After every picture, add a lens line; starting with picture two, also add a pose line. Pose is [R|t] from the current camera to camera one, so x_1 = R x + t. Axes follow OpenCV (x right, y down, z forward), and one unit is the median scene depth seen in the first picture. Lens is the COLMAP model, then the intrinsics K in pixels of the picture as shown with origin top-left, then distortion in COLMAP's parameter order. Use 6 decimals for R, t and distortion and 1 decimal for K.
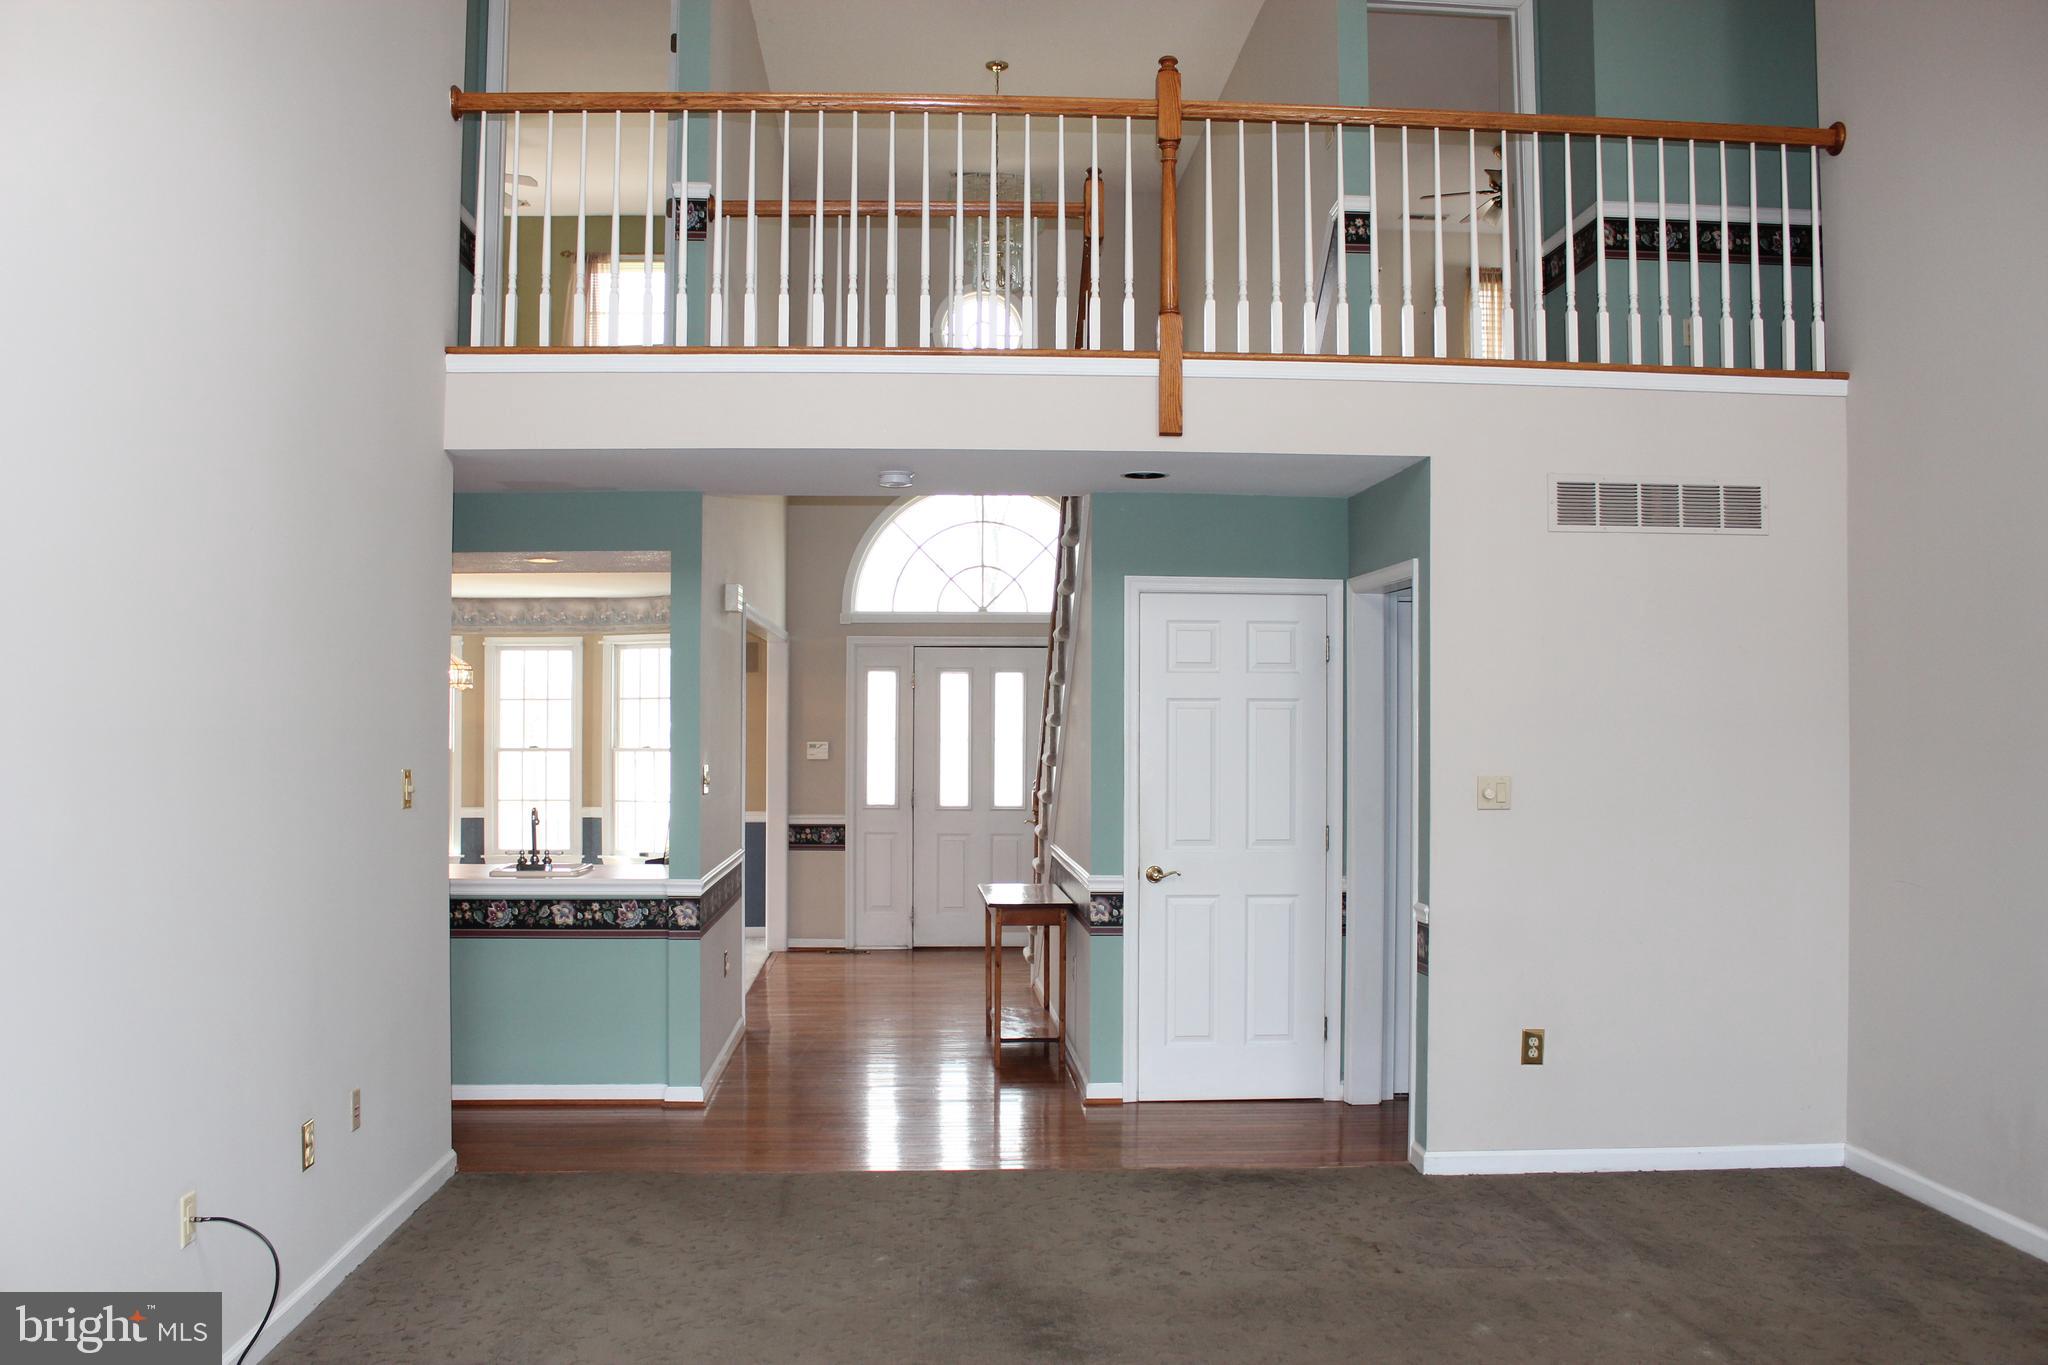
lens RADIAL K [[1704.4, 0, 1012.0], [0, 1704.4, 702.5], [0, 0, 1]] dist [-0.156374, 0.127457]
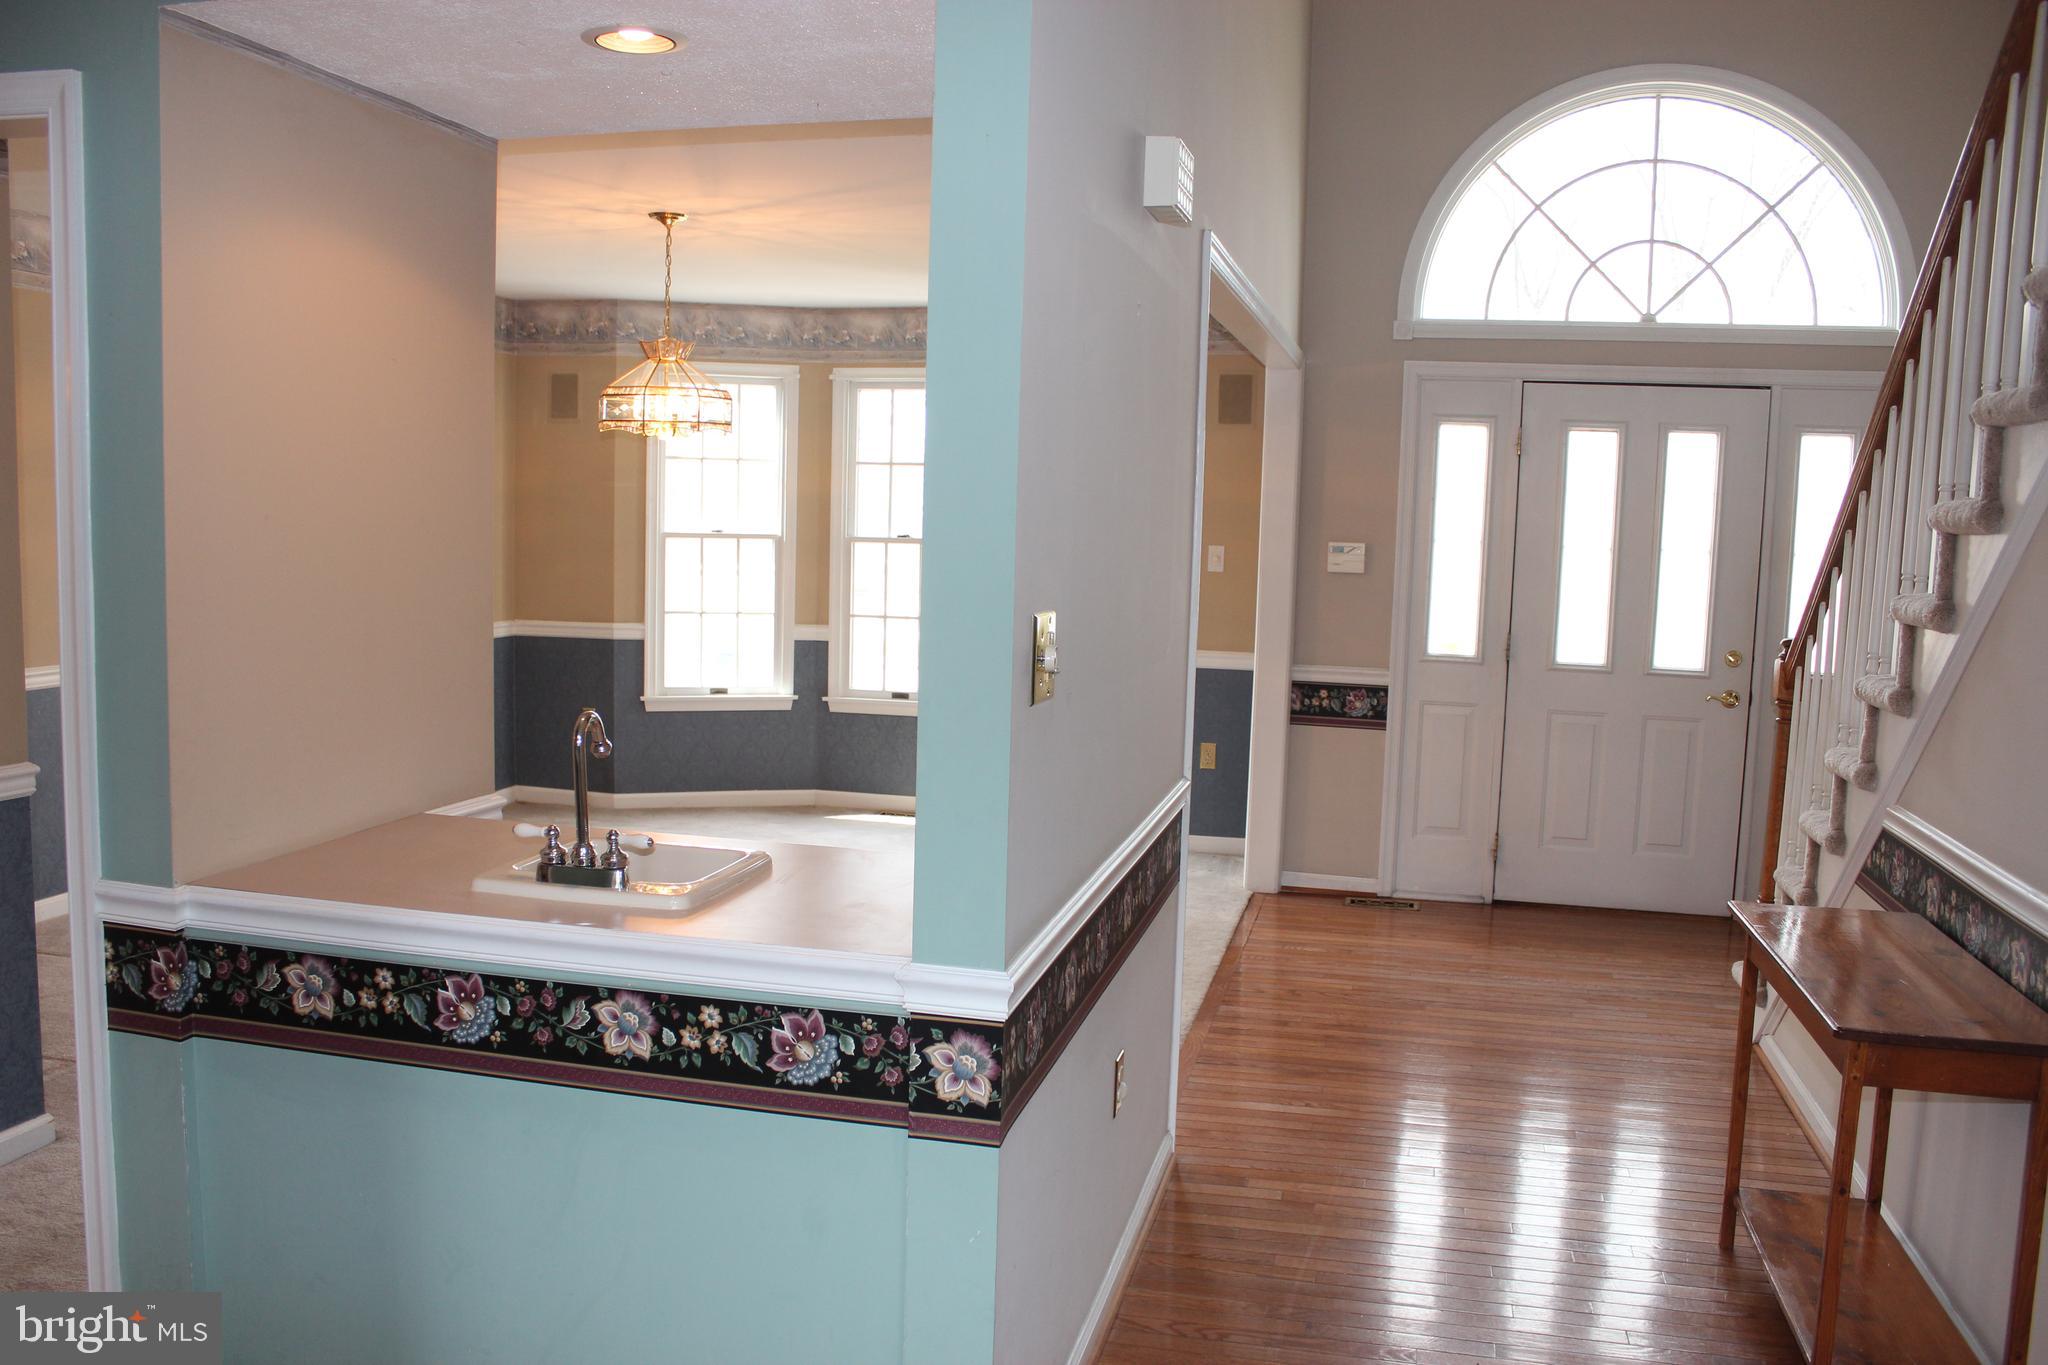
lens RADIAL K [[1704.4, 0, 1022.4], [0, 1704.4, 699.8], [0, 0, 1]] dist [-0.156374, 0.127457]
pose [[0.957850, 0.056003, -0.281758, -0.092187], [-0.021705, 0.992118, 0.123410, 0.012686], [0.286449, -0.112093, 0.951516, 0.696687]]
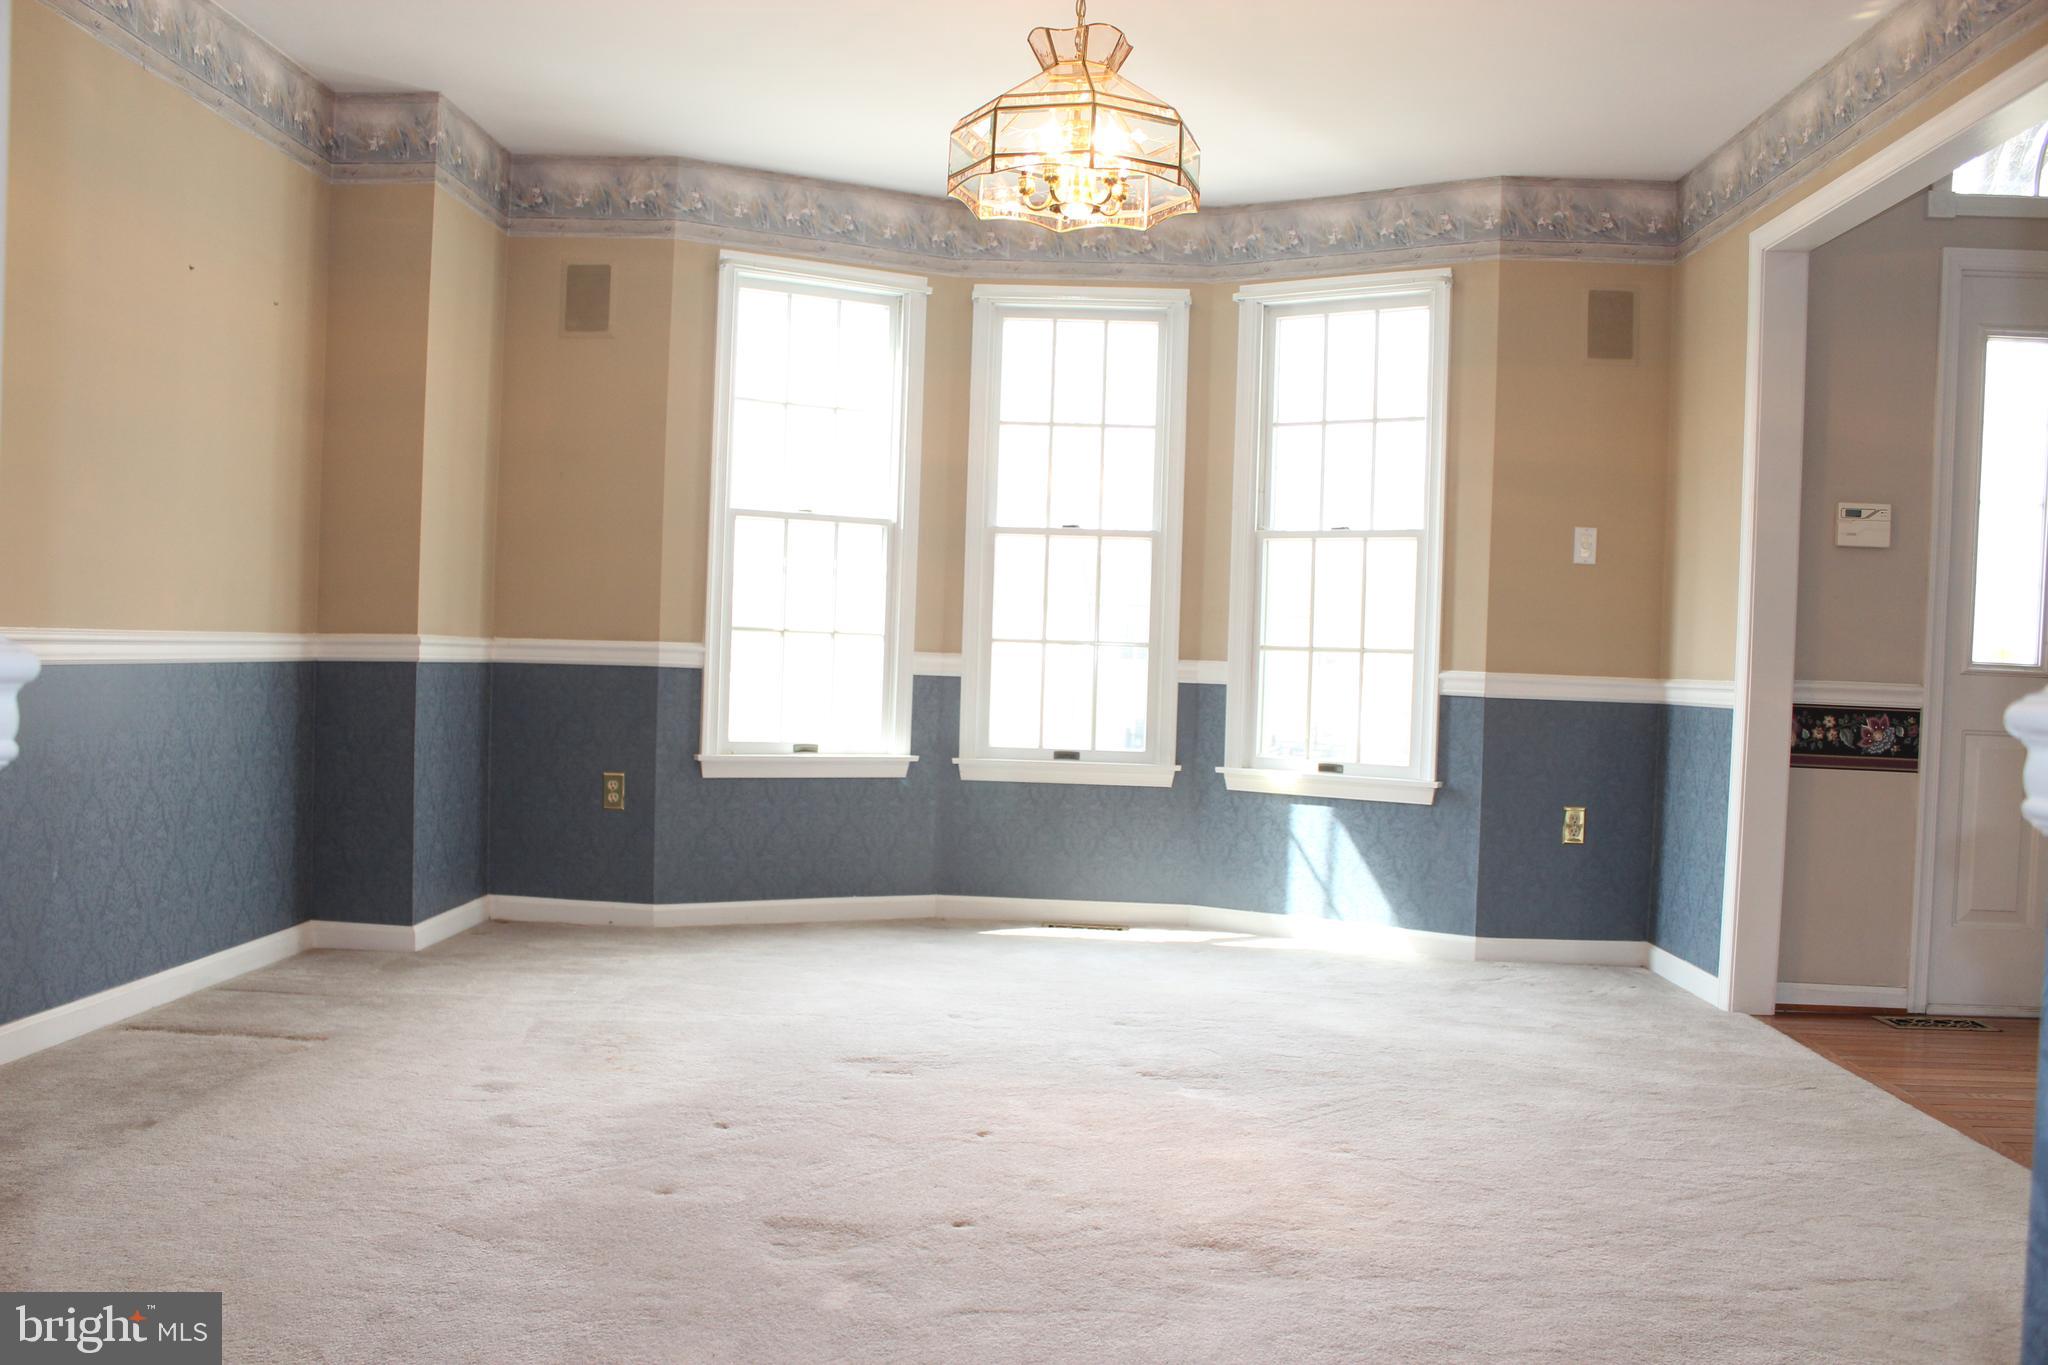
lens RADIAL K [[1704.4, 0, 1043.2], [0, 1704.4, 681.5], [0, 0, 1]] dist [-0.156374, 0.127457]
pose [[0.995225, 0.034573, -0.091278, -0.459616], [-0.031716, 0.998966, 0.032566, 0.099610], [0.092309, -0.029515, 0.995293, 0.994105]]
